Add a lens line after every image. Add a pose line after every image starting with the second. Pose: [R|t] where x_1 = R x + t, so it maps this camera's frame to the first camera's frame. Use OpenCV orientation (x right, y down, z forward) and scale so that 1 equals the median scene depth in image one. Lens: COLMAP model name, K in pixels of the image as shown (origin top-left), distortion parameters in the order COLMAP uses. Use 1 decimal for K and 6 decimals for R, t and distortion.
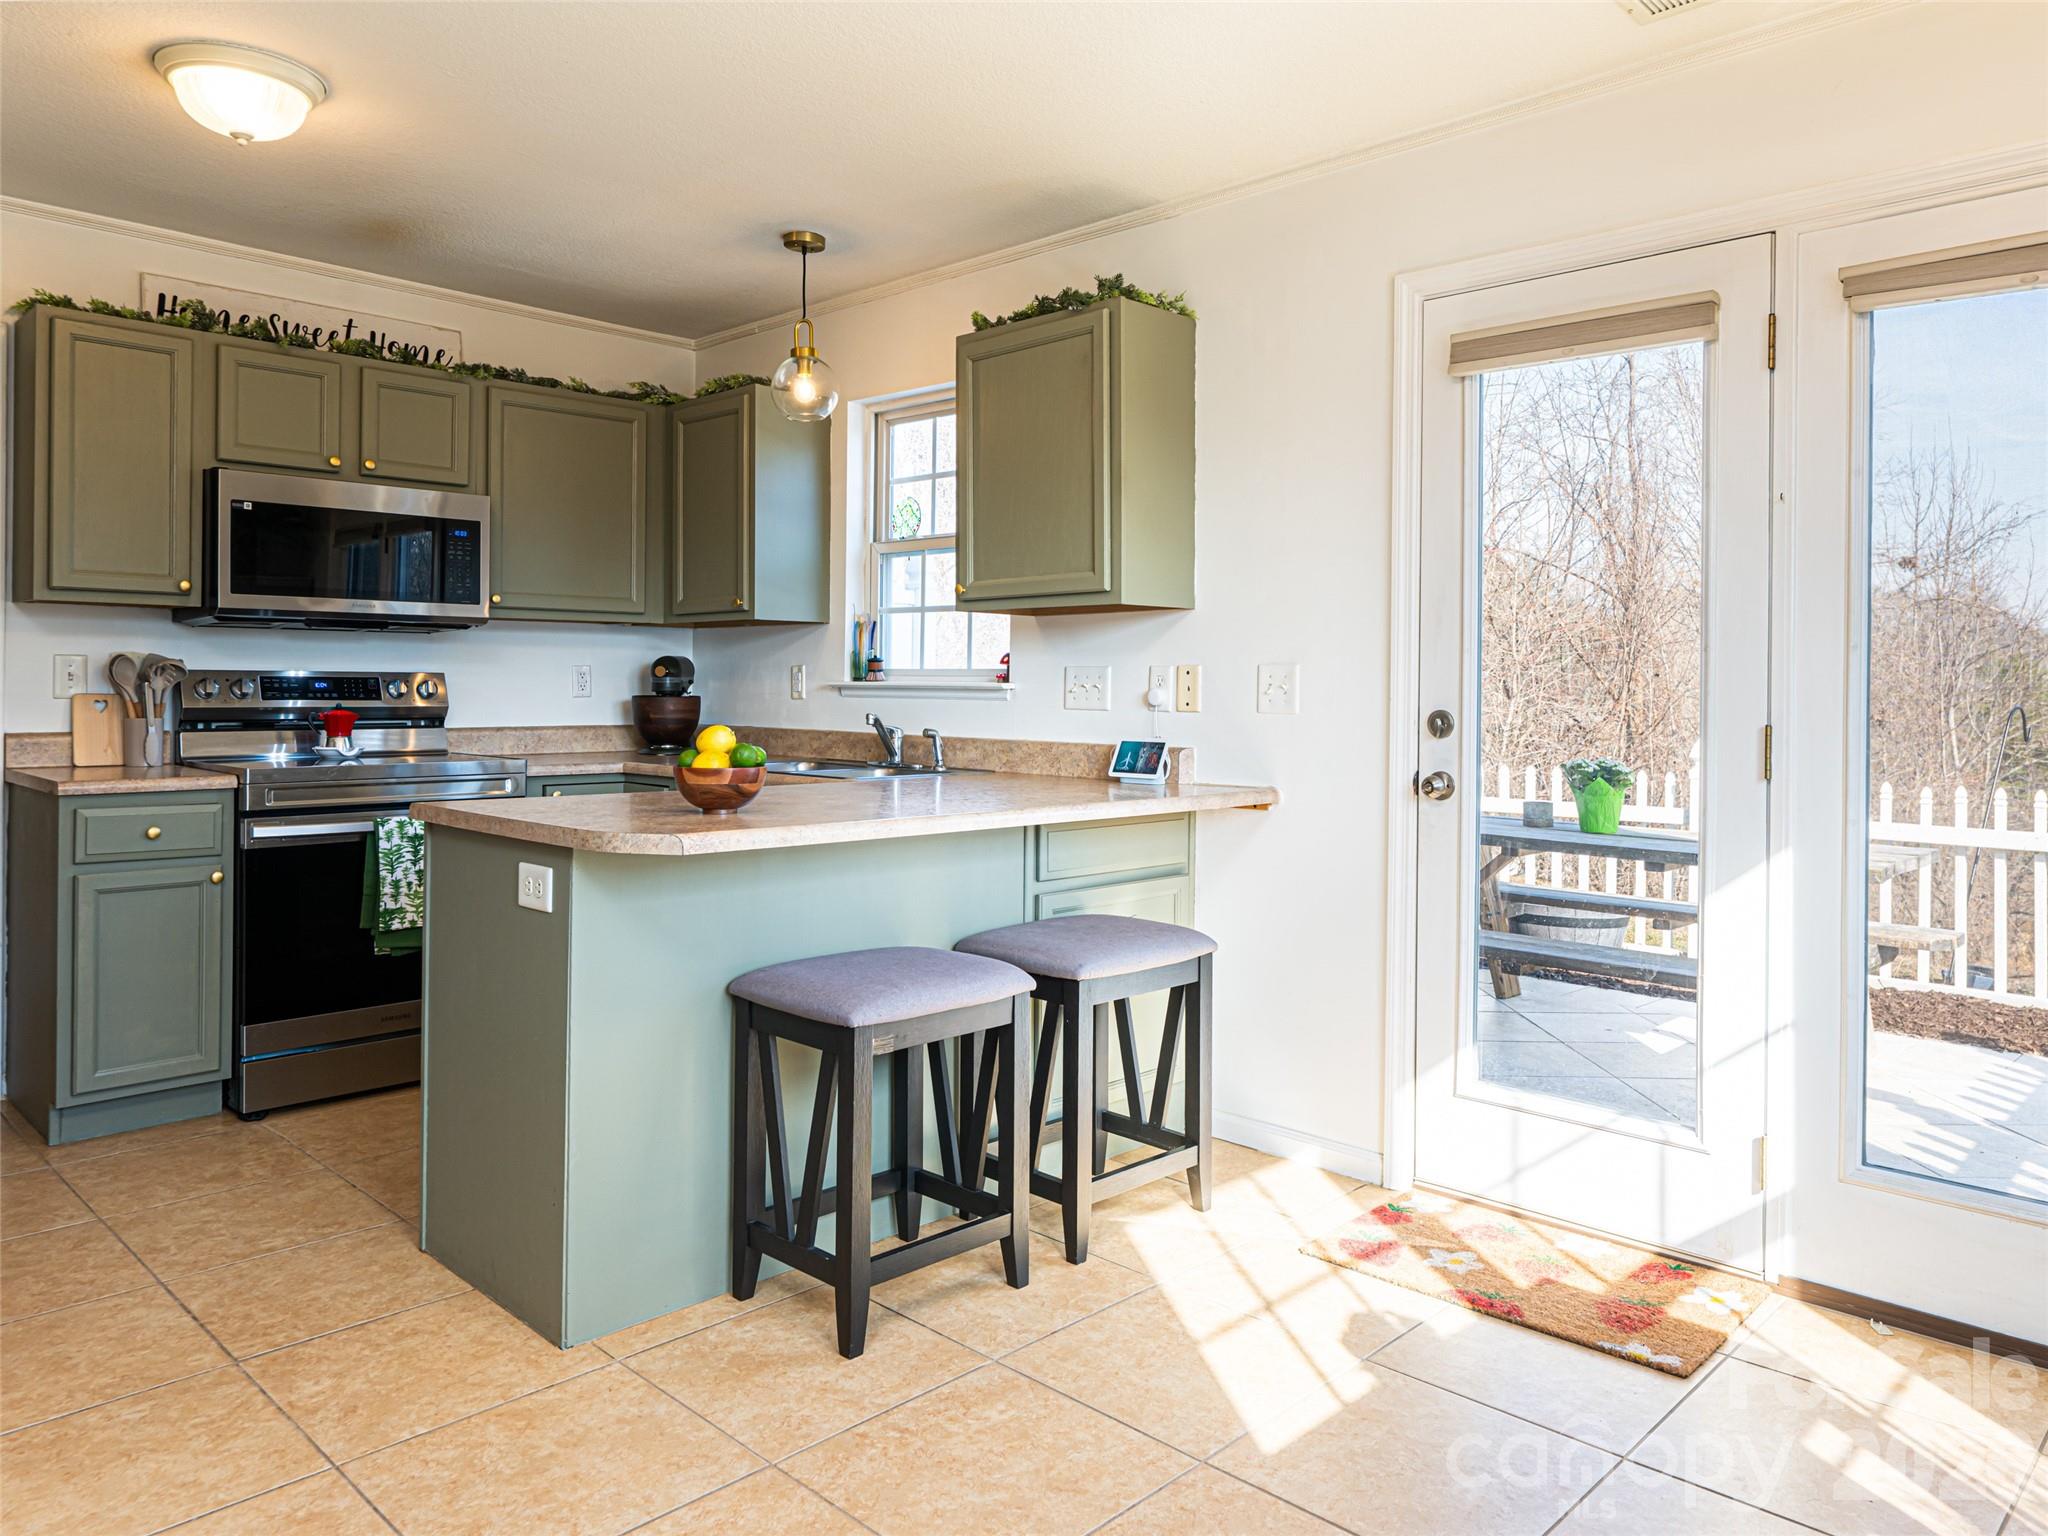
lens RADIAL K [[1407.6, 0, 1063.3], [0, 1407.6, 684.6], [0, 0, 1]] dist [-0.002294, -0.000643]
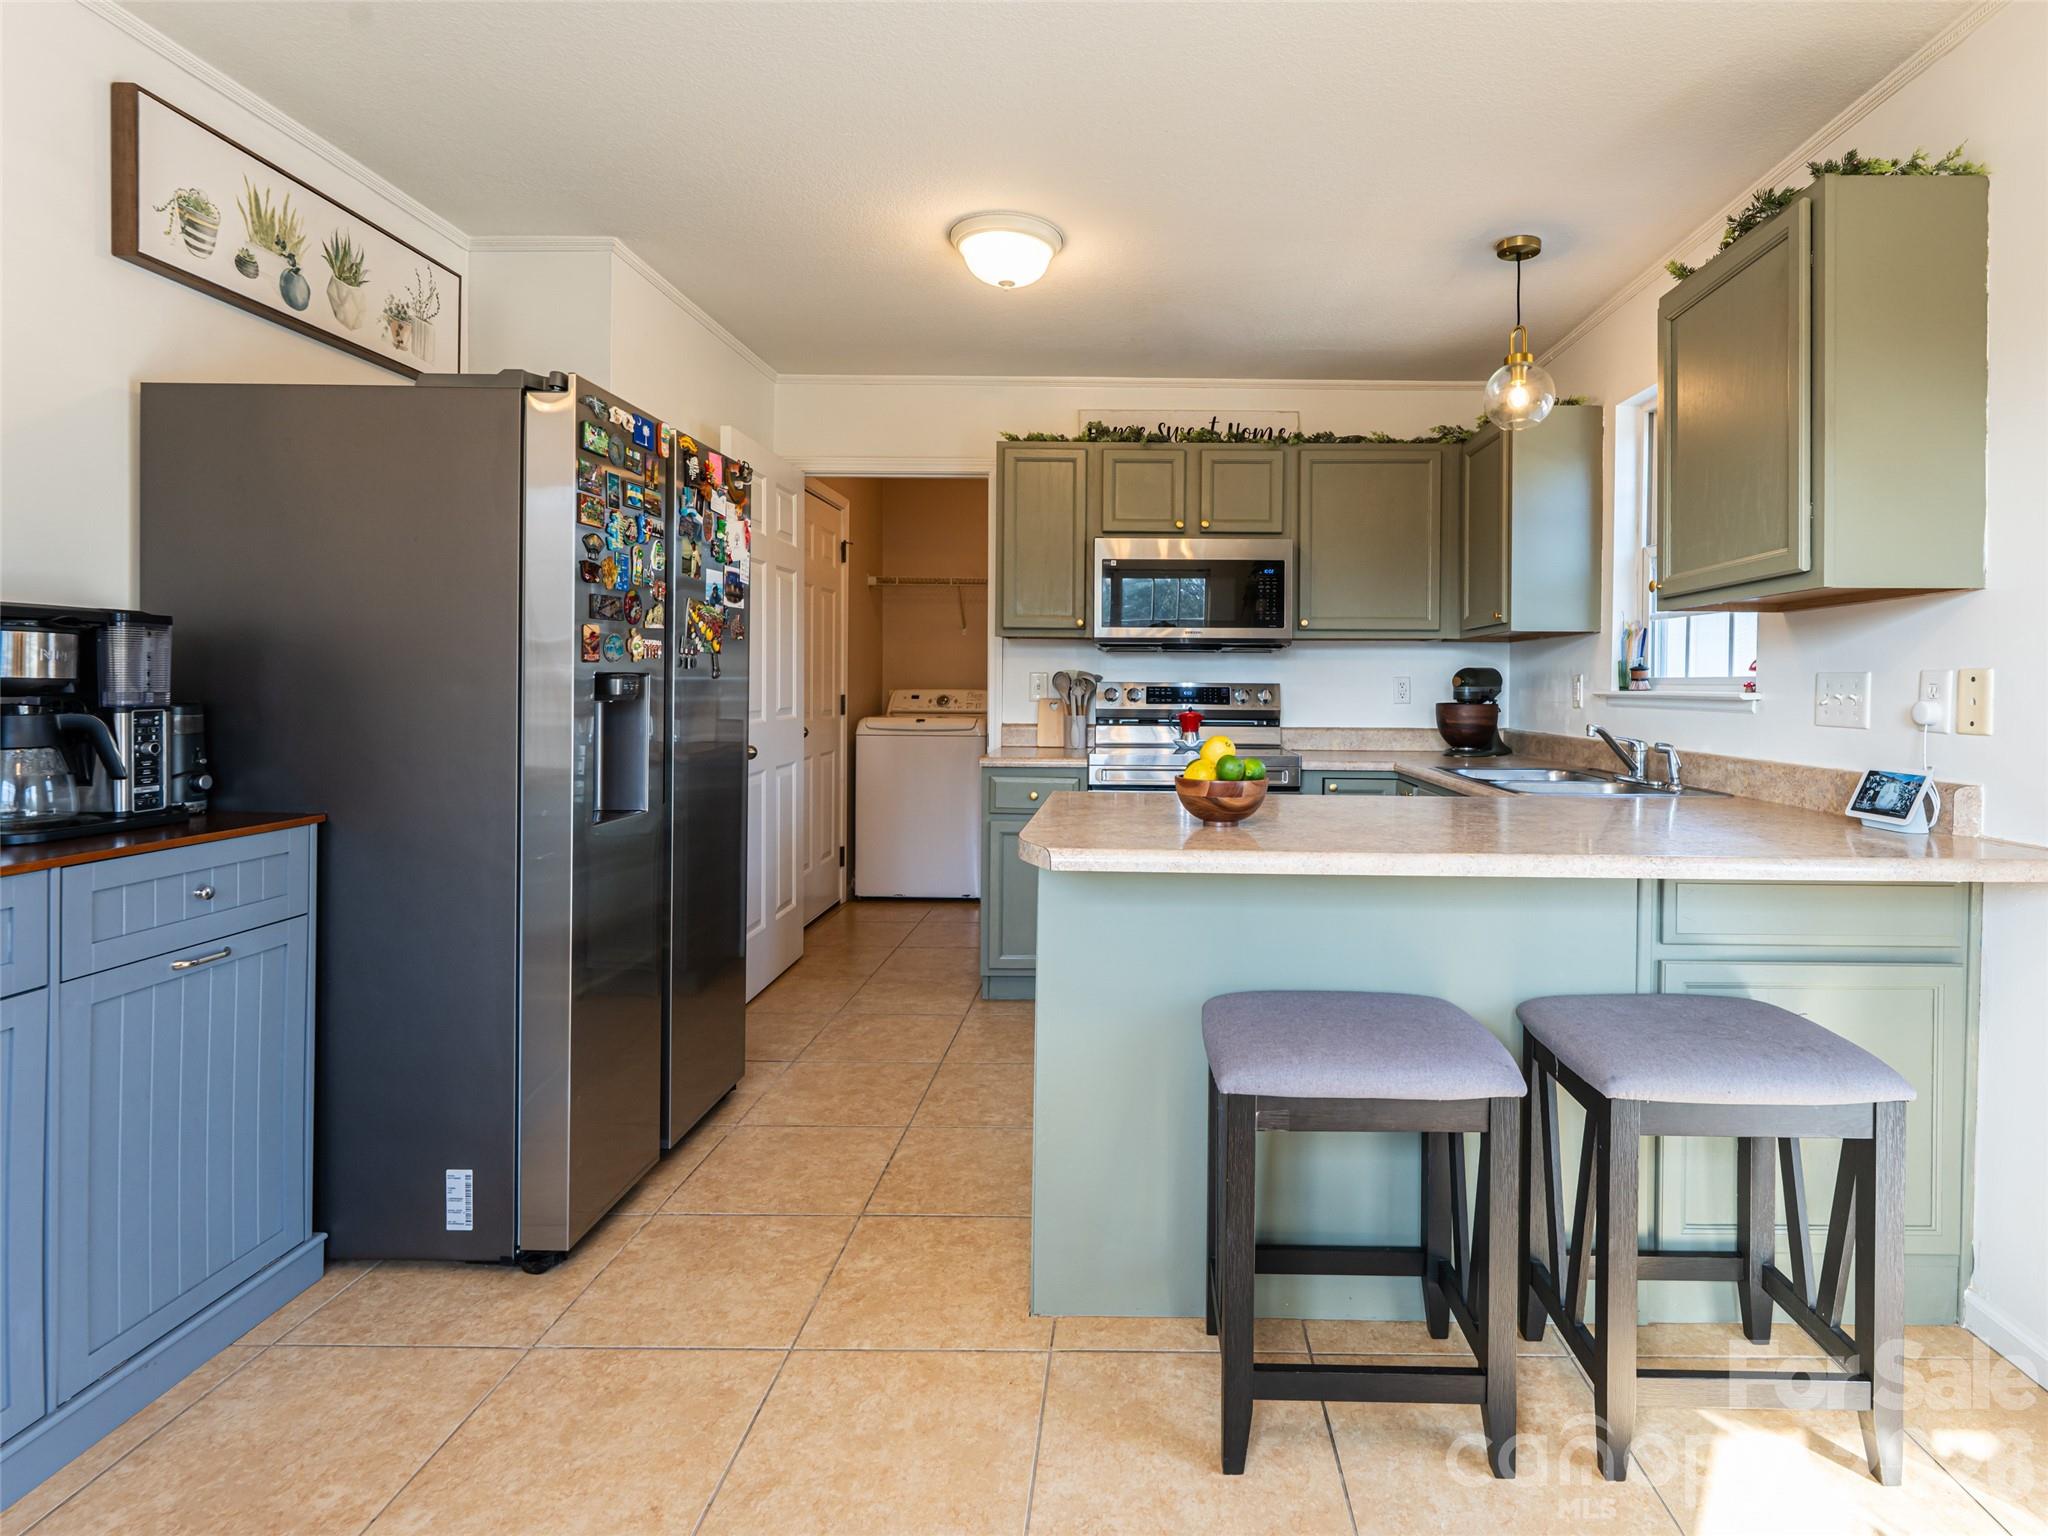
lens RADIAL K [[1021.9, 0, 1139.4], [0, 1021.9, 693.9], [0, 0, 1]] dist [0.000507, -0.000357]
pose [[0.687253, 0.003432, -0.726410, 0.169160], [-0.002416, 0.999994, 0.002440, -0.001156], [0.726414, 0.000078, 0.687257, 0.335457]]
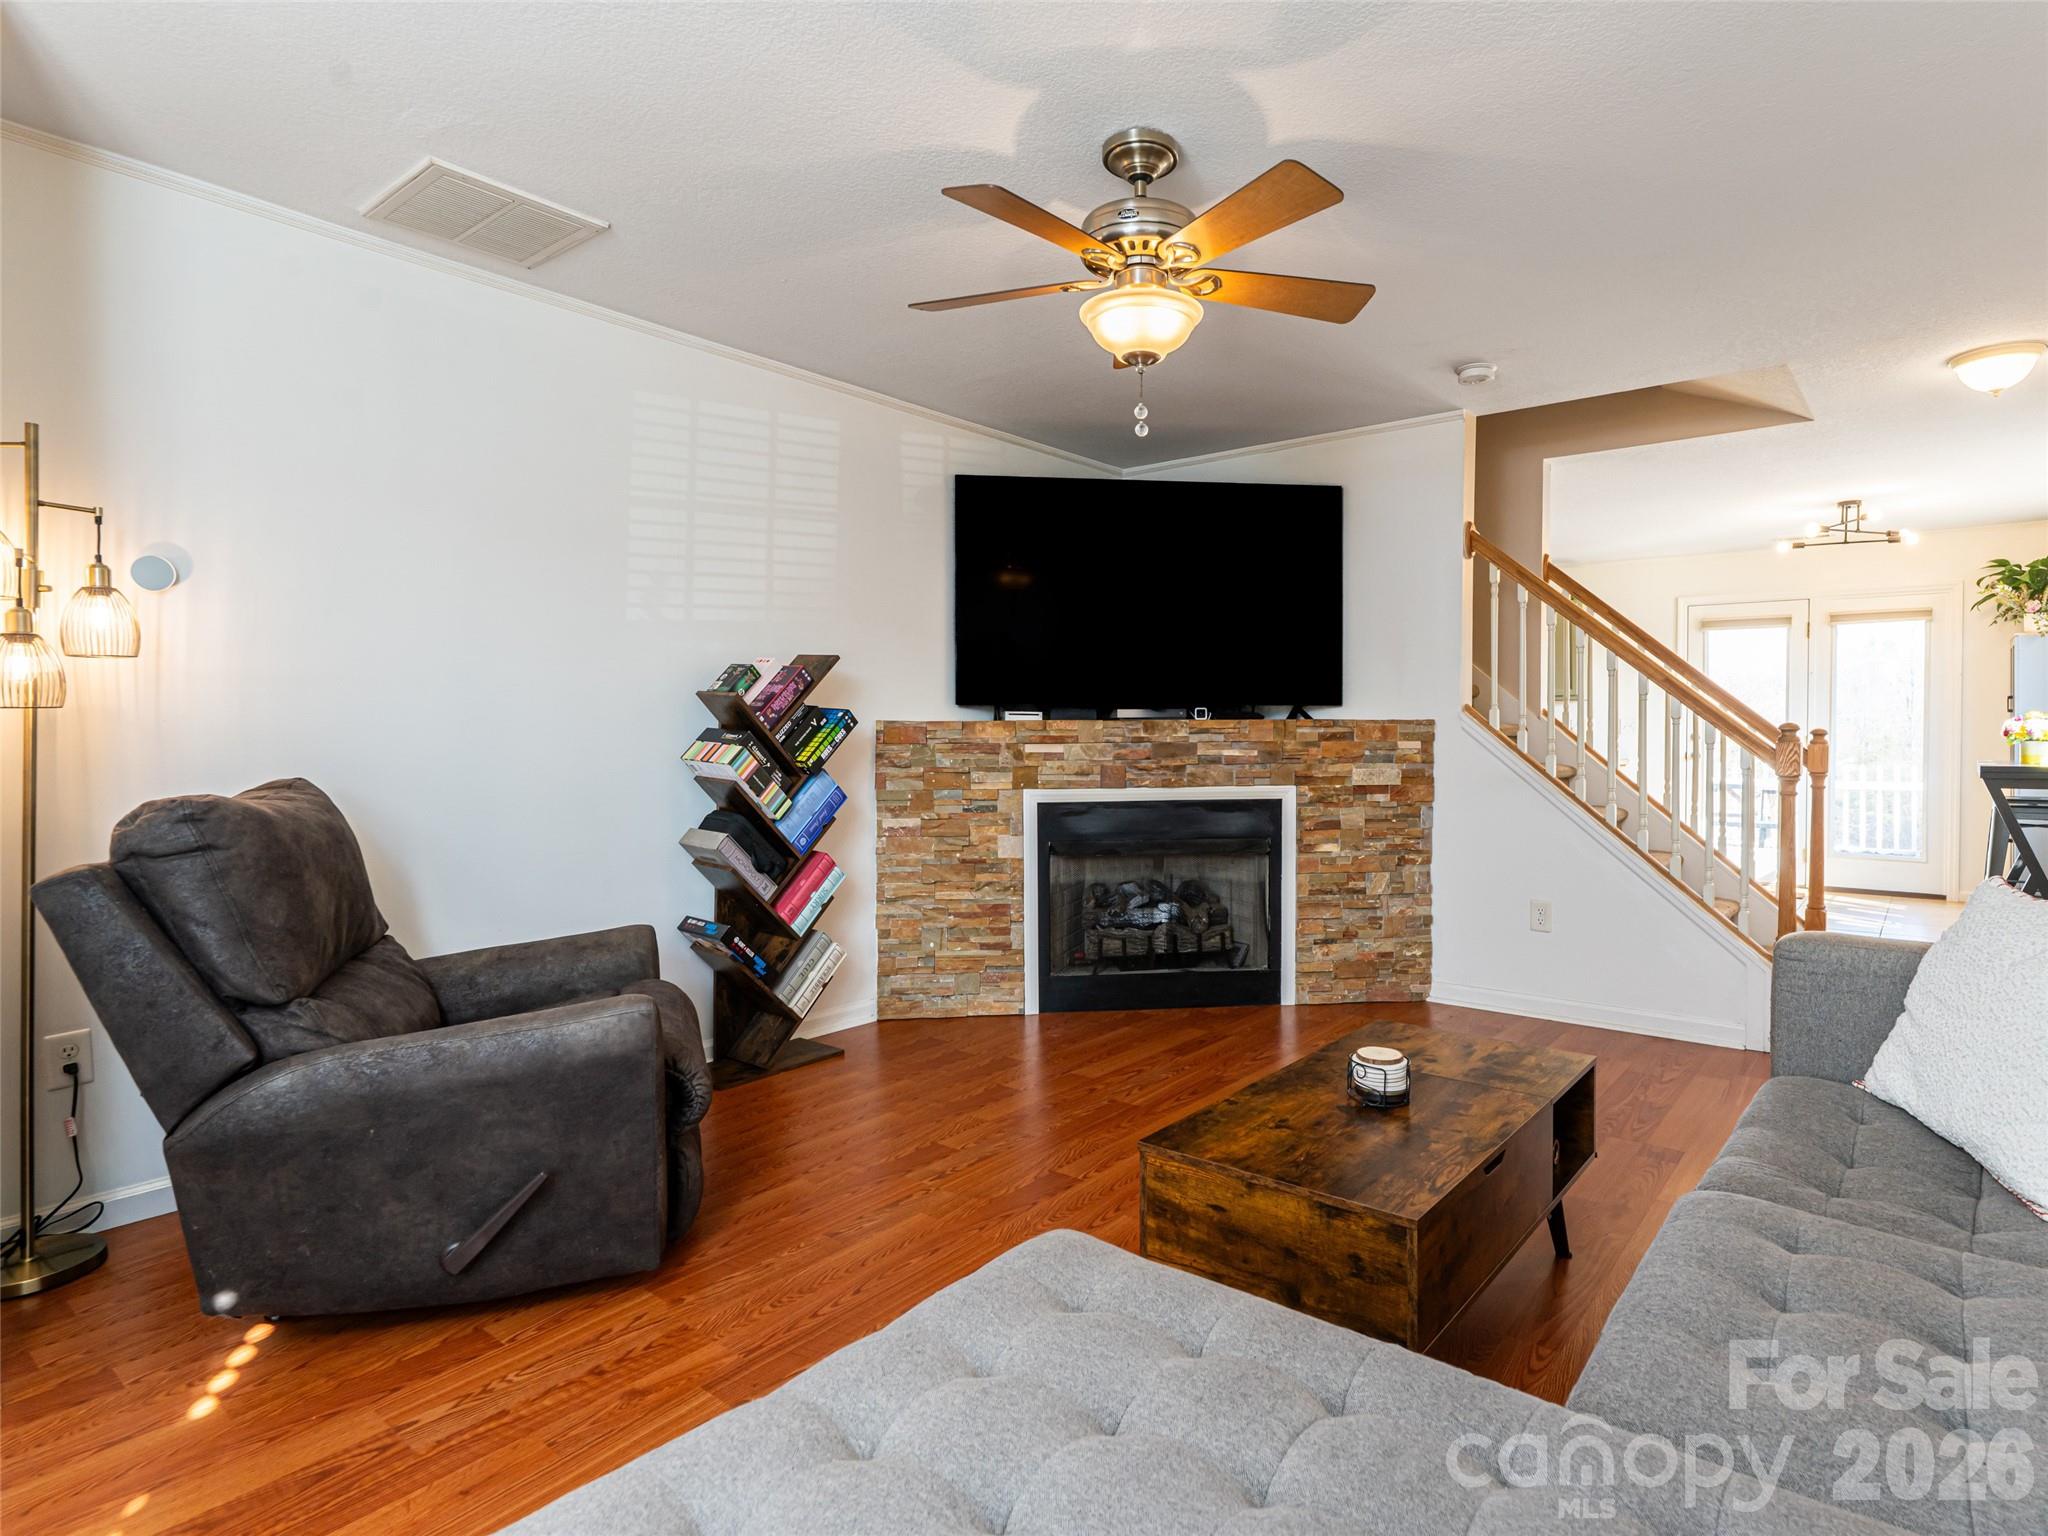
lens RADIAL K [[1092.0, 0, 1100.7], [0, 1092.0, 746.8], [0, 0, 1]] dist [0.000738, 0.000153]
pose [[0.994595, -0.011351, 0.103207, -1.138922], [0.009393, 0.999767, 0.019438, -0.009724], [-0.103404, -0.018364, 0.994470, -1.148952]]
